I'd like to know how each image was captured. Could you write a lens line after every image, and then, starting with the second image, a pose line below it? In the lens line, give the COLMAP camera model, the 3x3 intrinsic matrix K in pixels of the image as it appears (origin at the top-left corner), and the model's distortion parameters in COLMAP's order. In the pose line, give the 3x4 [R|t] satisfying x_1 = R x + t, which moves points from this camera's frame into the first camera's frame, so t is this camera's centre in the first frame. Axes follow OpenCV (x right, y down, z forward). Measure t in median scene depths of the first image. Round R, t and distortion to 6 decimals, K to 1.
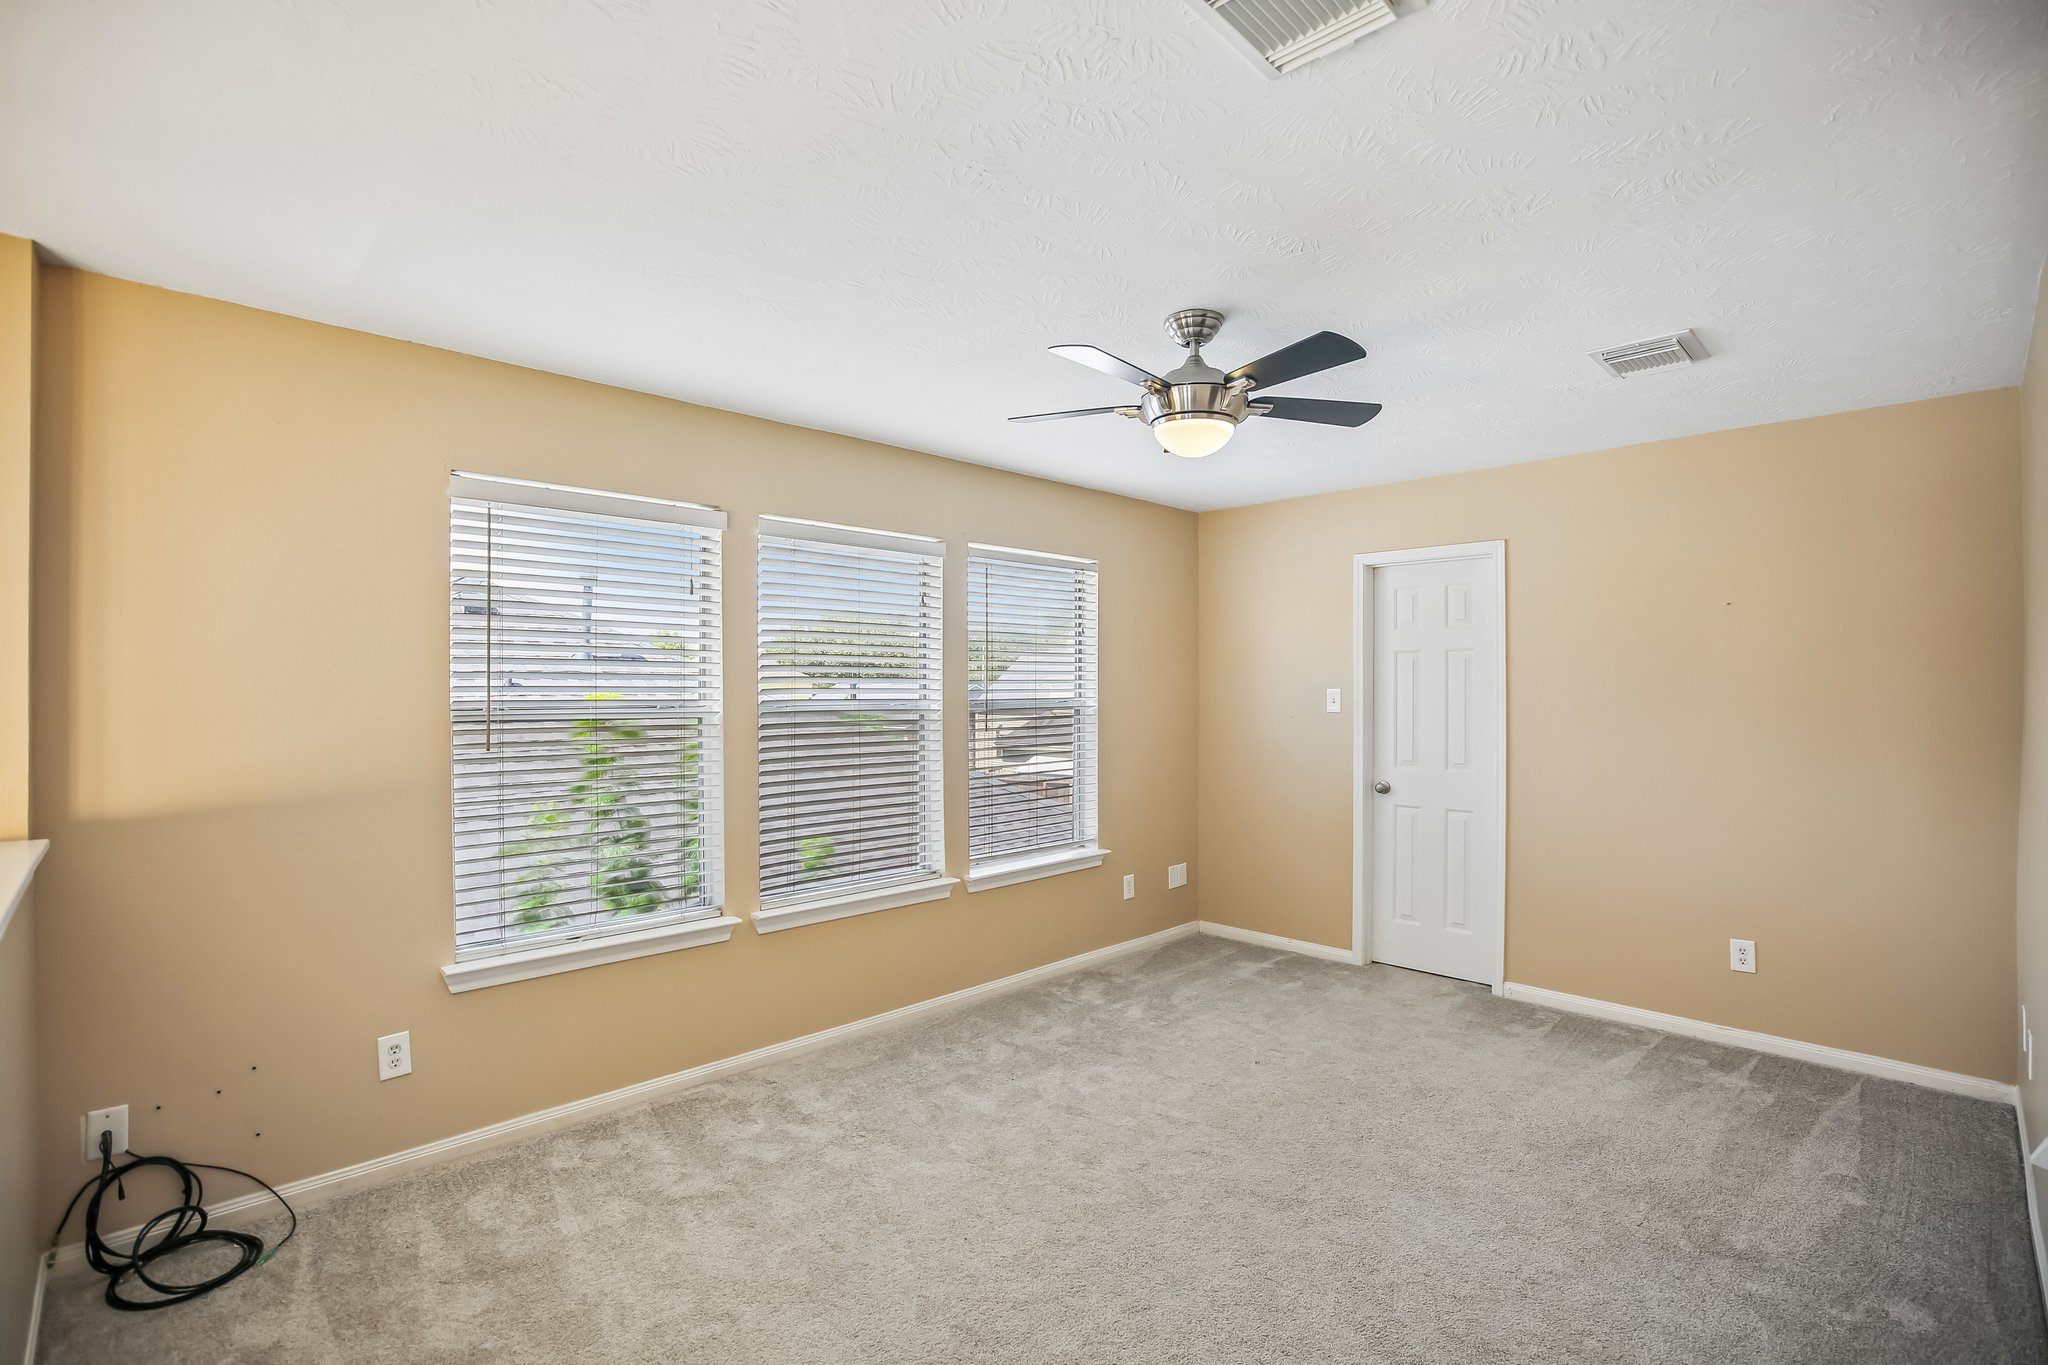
lens RADIAL K [[948.0, 0, 1013.2], [0, 948.0, 690.4], [0, 0, 1]] dist [-0.026001, 0.001035]
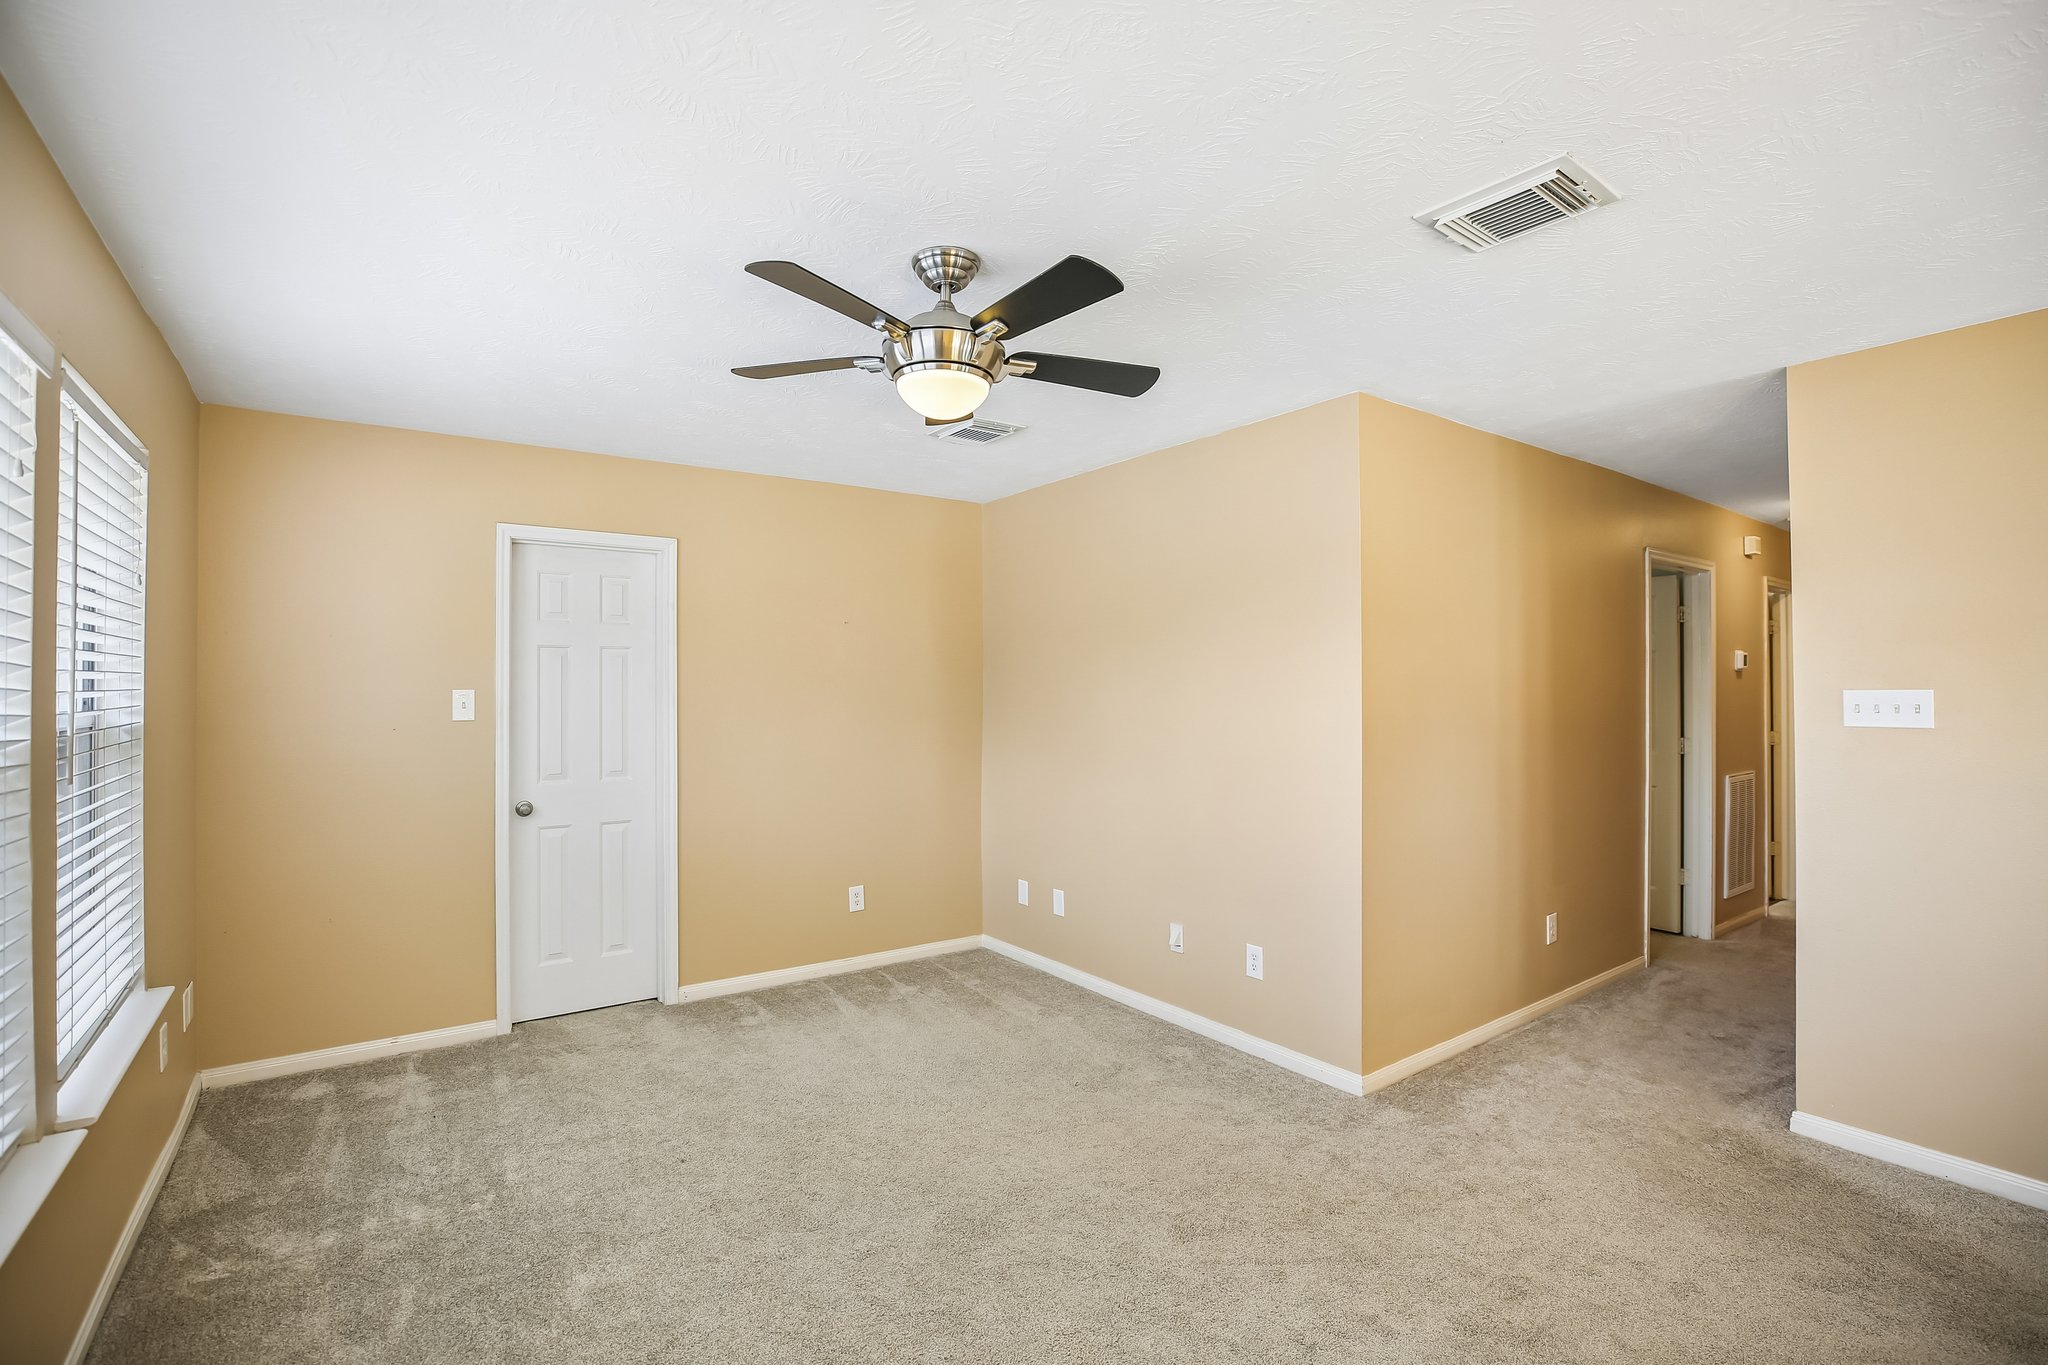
lens RADIAL K [[930.9, 0, 1024.0], [0, 930.9, 682.5], [0, 0, 1]] dist [-0.019579, 0.000527]
pose [[0.159581, 0.009666, 0.987138, -0.382348], [0.003358, 0.999941, -0.010334, 0.001436], [-0.987179, 0.004963, 0.159539, 0.486203]]
